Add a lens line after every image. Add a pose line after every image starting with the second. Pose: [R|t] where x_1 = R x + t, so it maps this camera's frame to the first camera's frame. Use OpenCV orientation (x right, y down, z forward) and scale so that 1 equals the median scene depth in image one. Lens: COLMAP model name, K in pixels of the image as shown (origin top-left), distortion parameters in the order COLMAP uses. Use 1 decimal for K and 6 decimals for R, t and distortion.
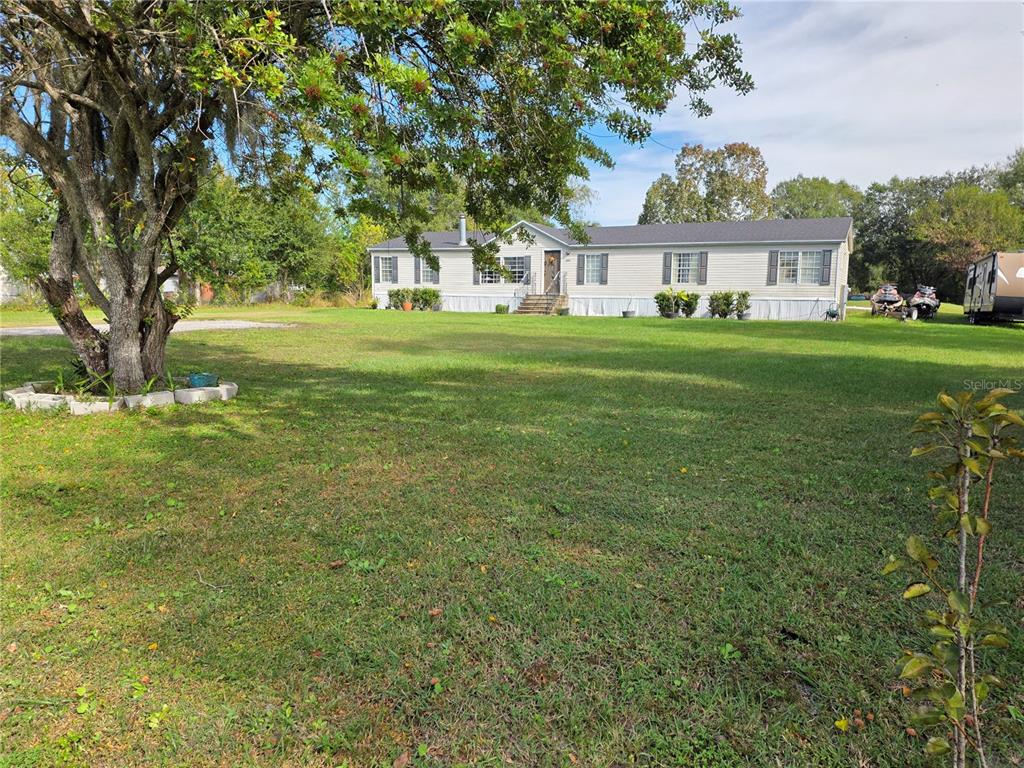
lens RADIAL K [[716.3, 0, 515.6], [0, 716.3, 402.5], [0, 0, 1]] dist [0.160514, -0.188272]
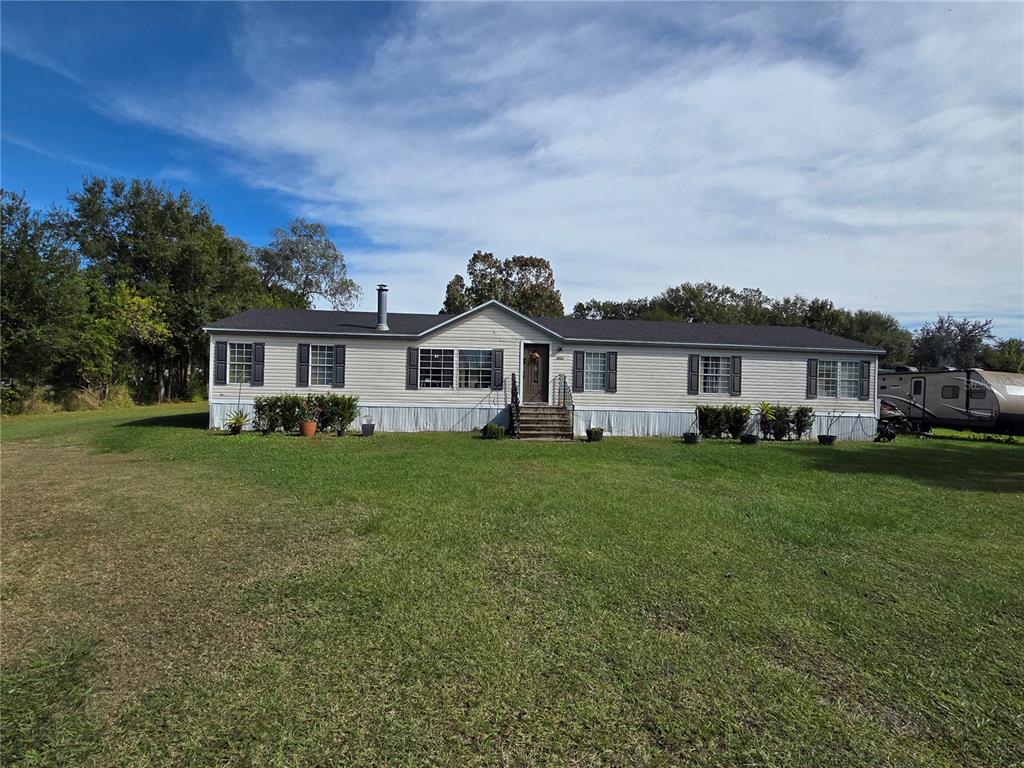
lens RADIAL K [[544.8, 0, 512.0], [0, 544.8, 384.0], [0, 0, 1]] dist [-0.001880, 0.001249]
pose [[0.853306, 0.004152, 0.521394, -0.249060], [0.065940, 0.991081, -0.115807, -0.111023], [-0.517225, 0.133200, 0.845421, 0.562337]]
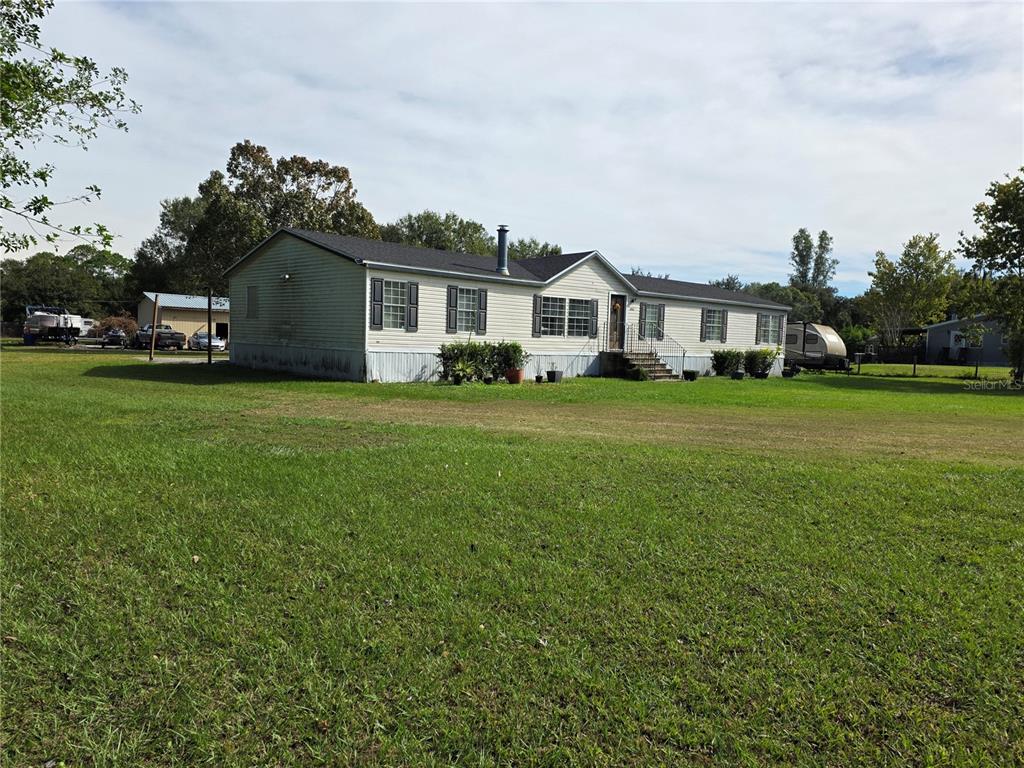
lens RADIAL K [[716.3, 0, 515.6], [0, 716.3, 402.5], [0, 0, 1]] dist [0.160514, -0.188272]
pose [[0.368512, -0.083279, 0.925885, -0.709056], [0.112006, 0.992701, 0.044709, -0.143580], [-0.922851, 0.087229, 0.375150, 0.820988]]
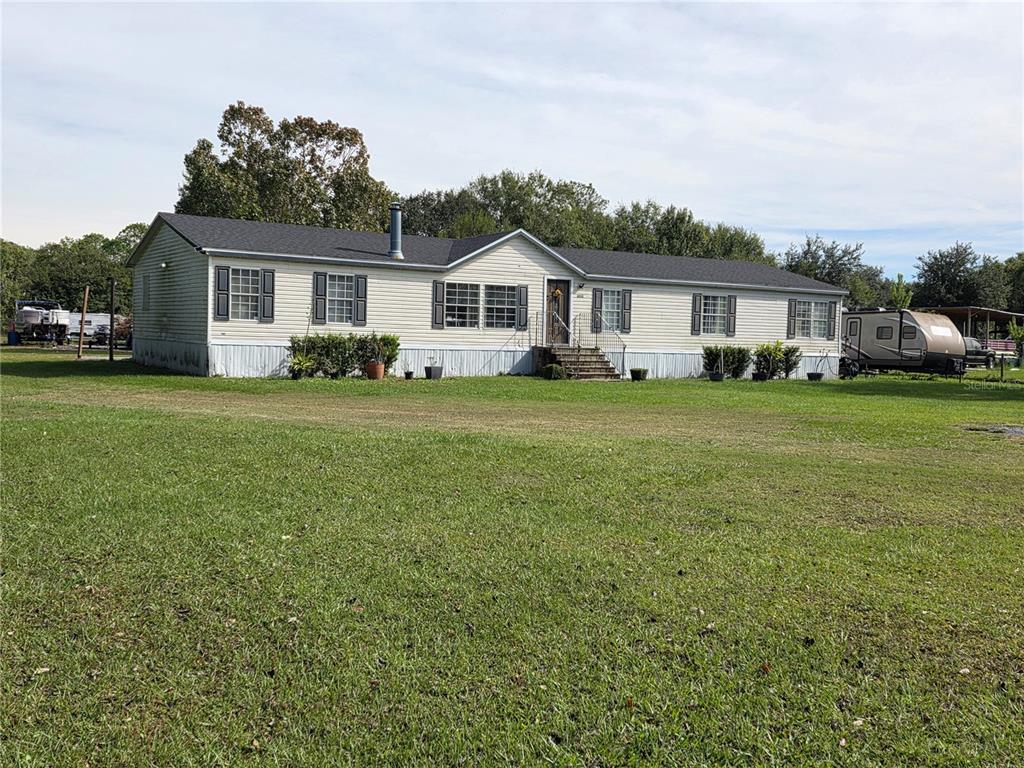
lens RADIAL K [[1021.2, 0, 535.0], [0, 1021.2, 389.7], [0, 0, 1]] dist [0.165682, -0.015133]
pose [[0.535329, -0.045313, 0.843428, -0.740392], [0.106162, 0.994251, -0.013966, -0.101661], [-0.837946, 0.097016, 0.537061, 0.531675]]
